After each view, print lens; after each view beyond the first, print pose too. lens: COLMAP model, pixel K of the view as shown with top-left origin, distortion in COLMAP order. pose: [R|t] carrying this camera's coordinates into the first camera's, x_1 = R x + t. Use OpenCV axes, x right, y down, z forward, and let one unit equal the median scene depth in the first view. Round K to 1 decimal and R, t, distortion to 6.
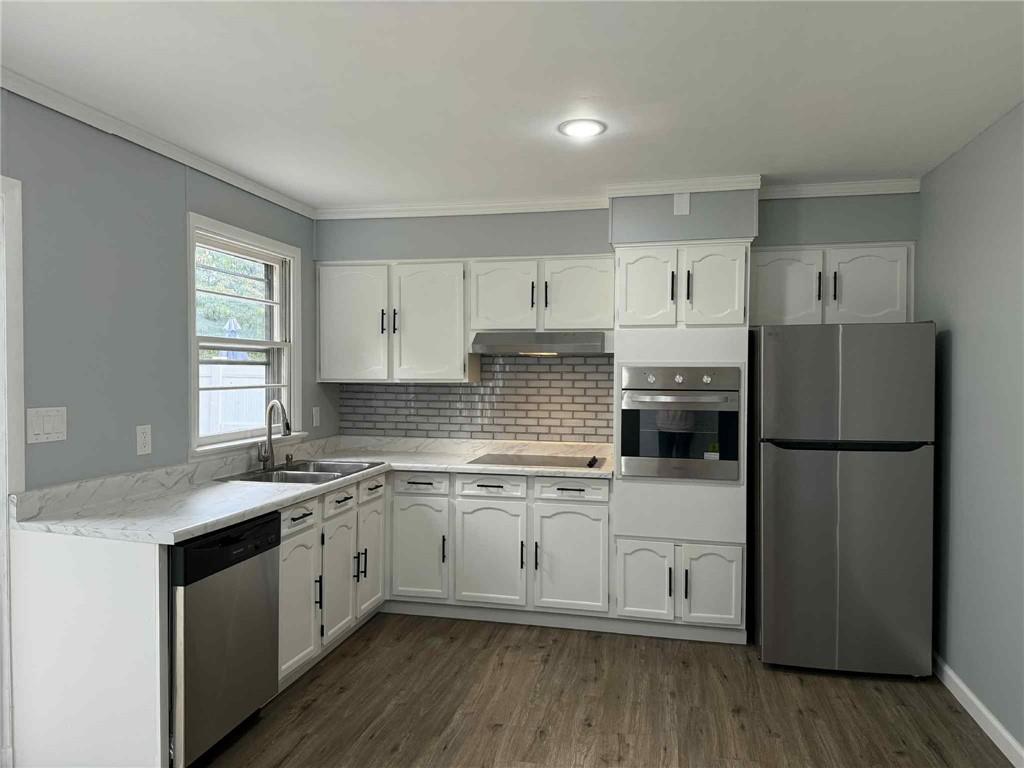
lens RADIAL K [[710.7, 0, 512.0], [0, 710.7, 384.0], [0, 0, 1]] dist [0.139880, -0.211065]
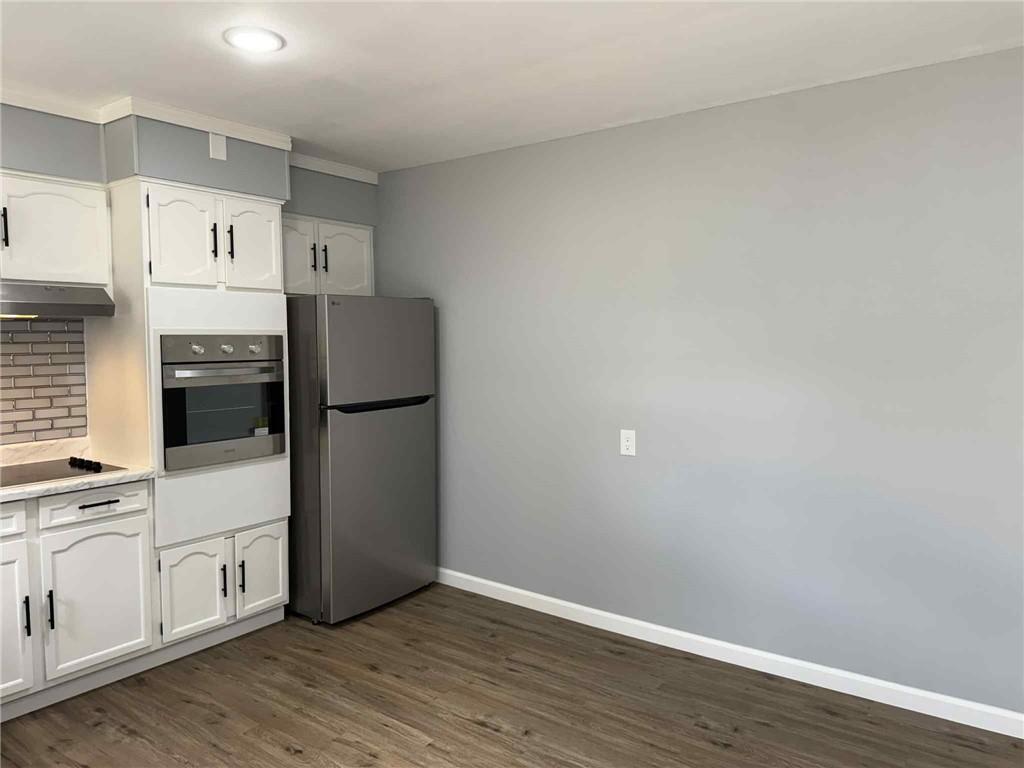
lens RADIAL K [[718.7, 0, 510.6], [0, 718.7, 376.1], [0, 0, 1]] dist [-0.005394, -0.007219]
pose [[0.411036, -0.058387, 0.909748, -0.408098], [0.023325, 0.998294, 0.053531, -0.012498], [-0.911321, -0.000783, 0.411696, 0.316593]]
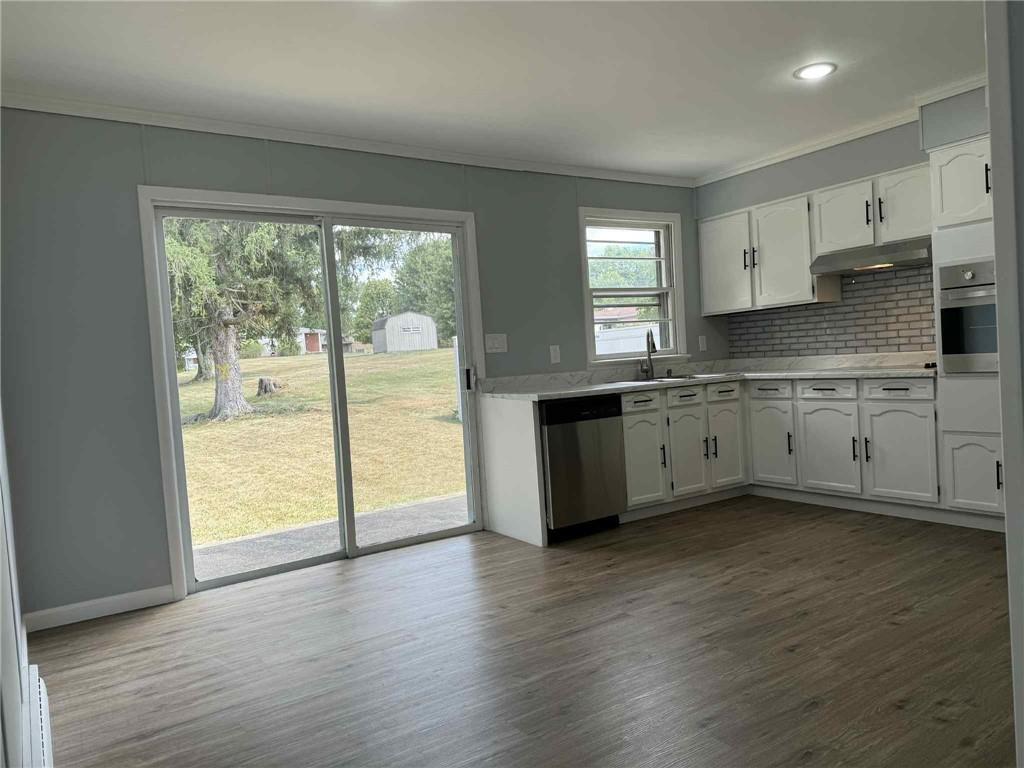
lens RADIAL K [[710.7, 0, 512.0], [0, 710.7, 384.0], [0, 0, 1]] dist [0.139880, -0.211065]
pose [[0.725831, -0.029469, -0.687242, 0.418964], [0.059984, 0.997988, 0.020558, 0.084297], [0.685253, -0.056145, 0.726138, -0.189581]]
